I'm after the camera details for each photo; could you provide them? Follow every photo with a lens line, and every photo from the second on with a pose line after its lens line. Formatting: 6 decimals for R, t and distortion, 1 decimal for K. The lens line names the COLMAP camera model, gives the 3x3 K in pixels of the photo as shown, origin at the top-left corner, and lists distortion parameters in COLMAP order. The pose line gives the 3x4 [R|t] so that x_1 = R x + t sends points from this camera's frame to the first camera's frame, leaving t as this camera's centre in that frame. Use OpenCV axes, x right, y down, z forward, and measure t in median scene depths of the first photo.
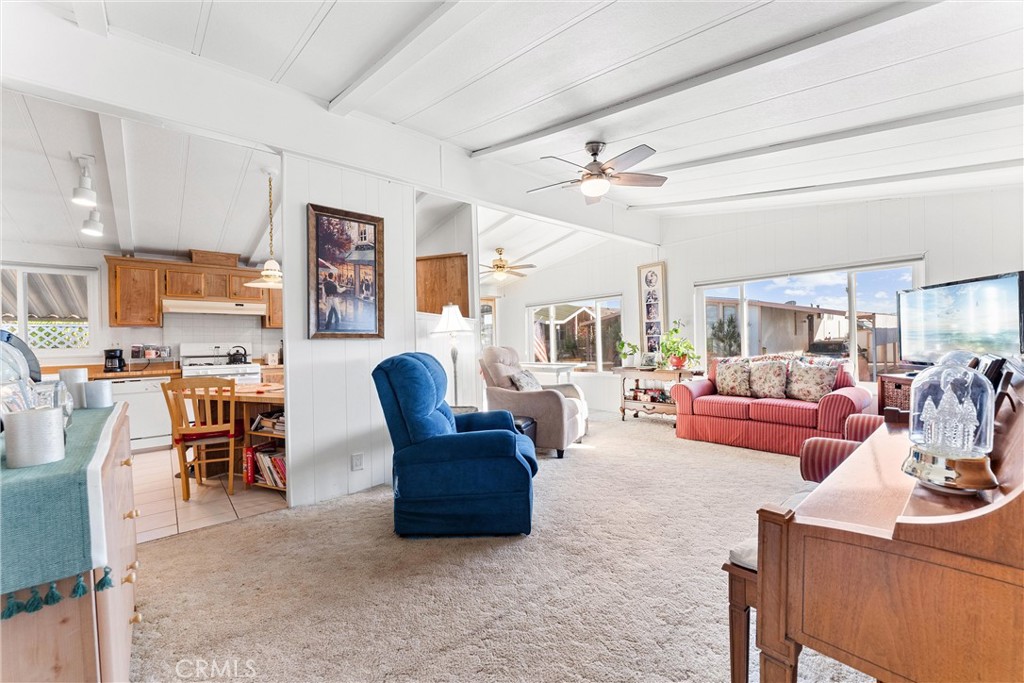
lens RADIAL K [[455.5, 0, 518.4], [0, 455.5, 341.0], [0, 0, 1]] dist [0.005443, 0.000543]
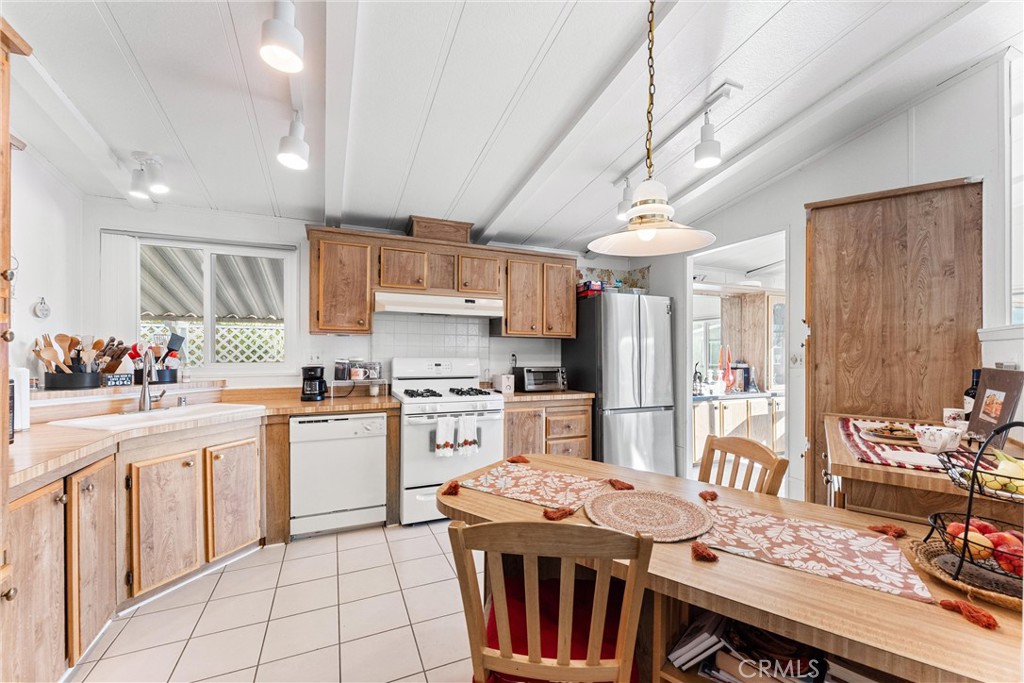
lens RADIAL K [[455.5, 0, 502.8], [0, 455.5, 347.2], [0, 0, 1]] dist [0.005443, 0.000543]
pose [[0.952503, 0.027203, -0.303312, -0.405777], [-0.025724, 0.999630, 0.008871, -0.022457], [0.303441, -0.000647, 0.952850, 0.434184]]
